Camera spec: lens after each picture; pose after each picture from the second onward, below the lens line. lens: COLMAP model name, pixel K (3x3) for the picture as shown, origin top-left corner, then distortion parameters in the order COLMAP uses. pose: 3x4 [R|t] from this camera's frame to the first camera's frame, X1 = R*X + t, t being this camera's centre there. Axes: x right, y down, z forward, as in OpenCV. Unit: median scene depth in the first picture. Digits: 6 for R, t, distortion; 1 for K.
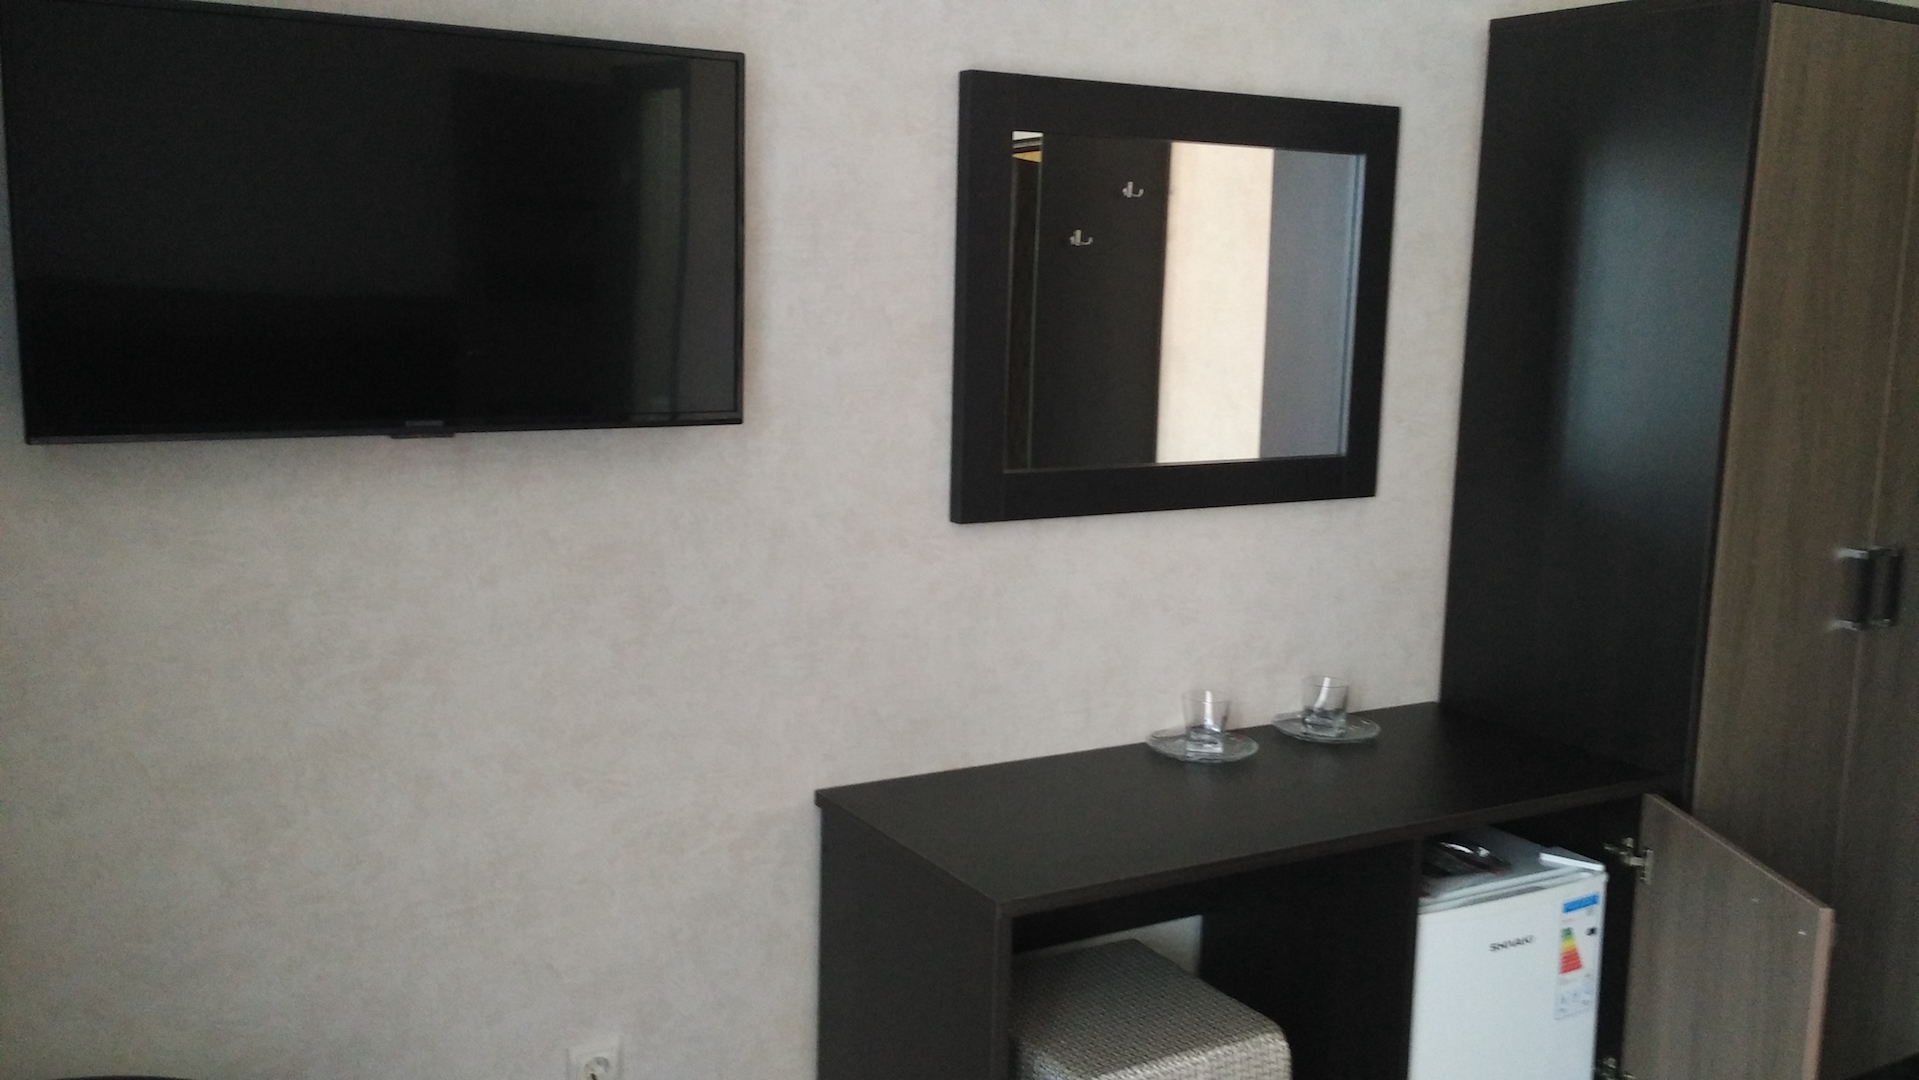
lens RADIAL K [[1699.5, 0, 955.2], [0, 1699.5, 526.4], [0, 0, 1]] dist [0.087132, -0.125804]
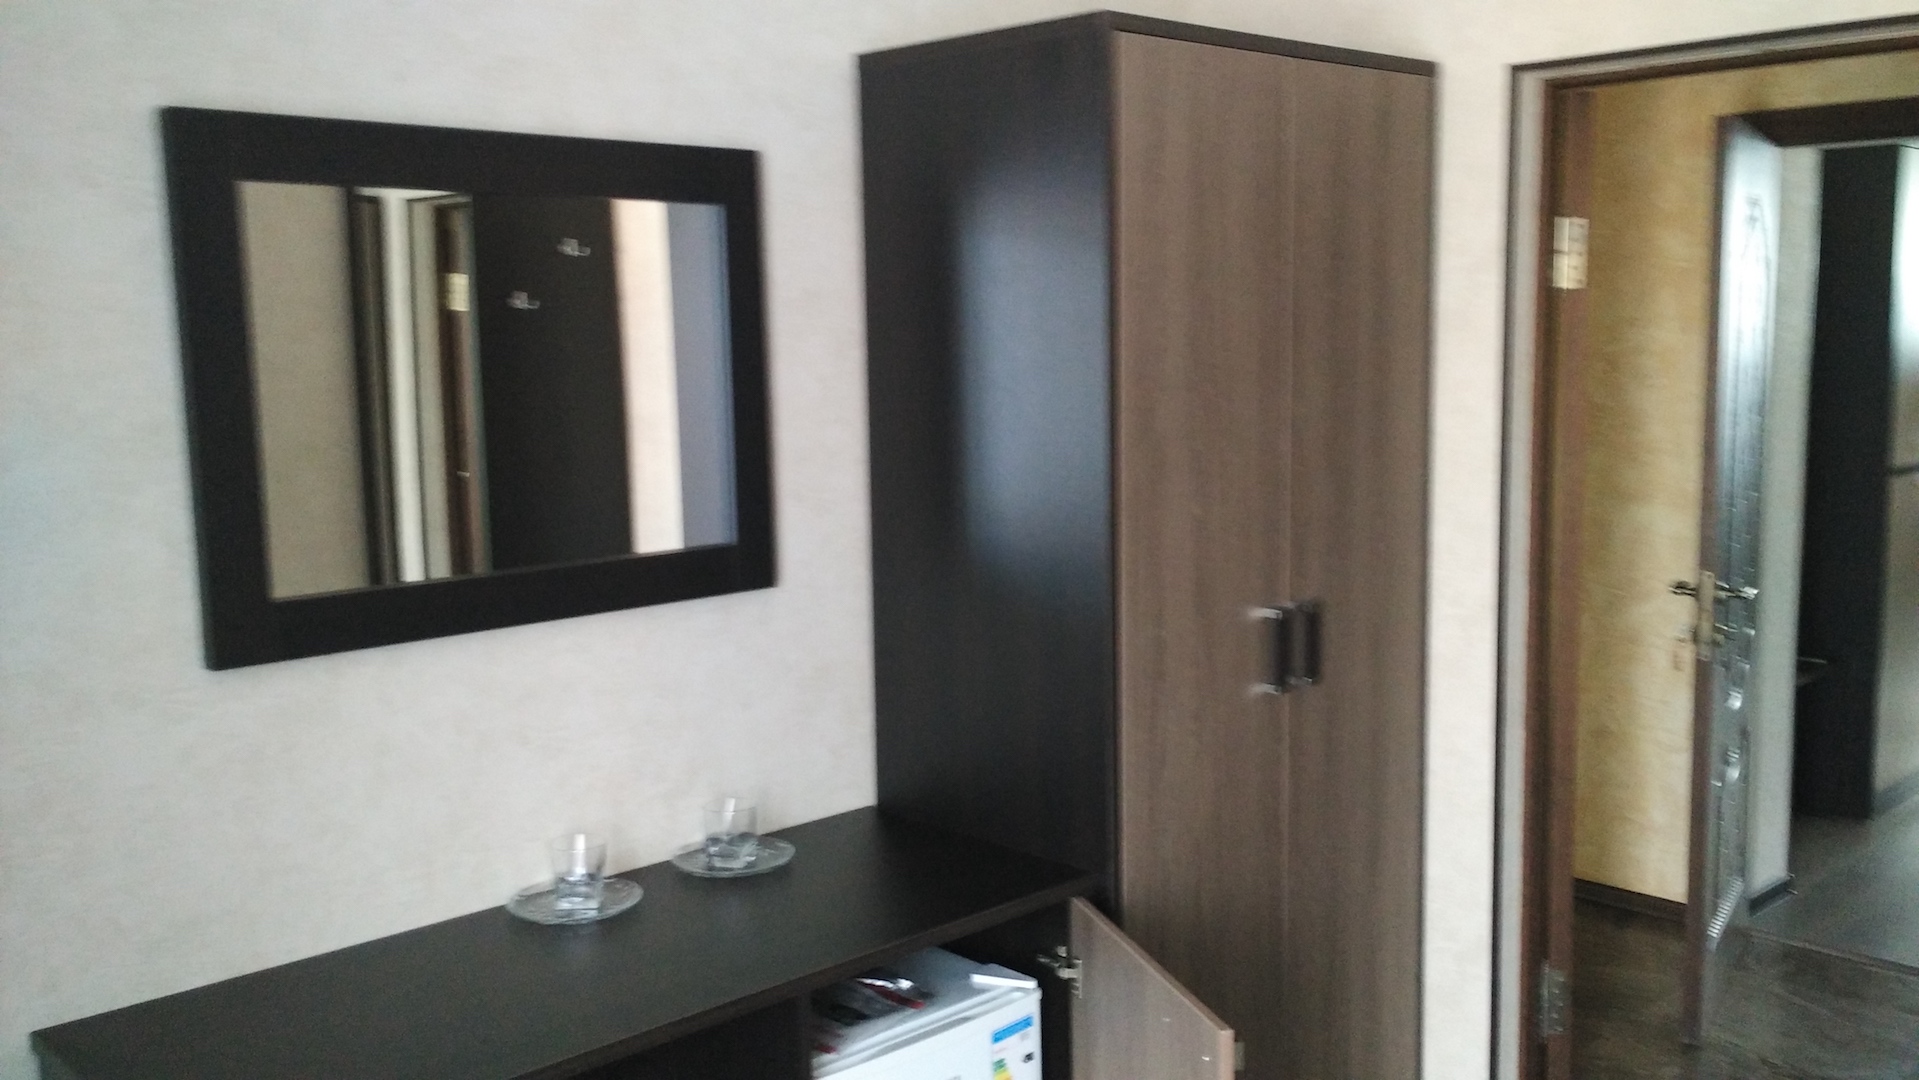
lens RADIAL K [[1699.5, 0, 955.2], [0, 1699.5, 526.4], [0, 0, 1]] dist [0.087132, -0.125804]
pose [[0.973520, -0.066540, 0.218704, 0.154927], [0.073916, 0.996933, -0.025710, -0.020495], [-0.216322, 0.041195, 0.975452, 0.124860]]
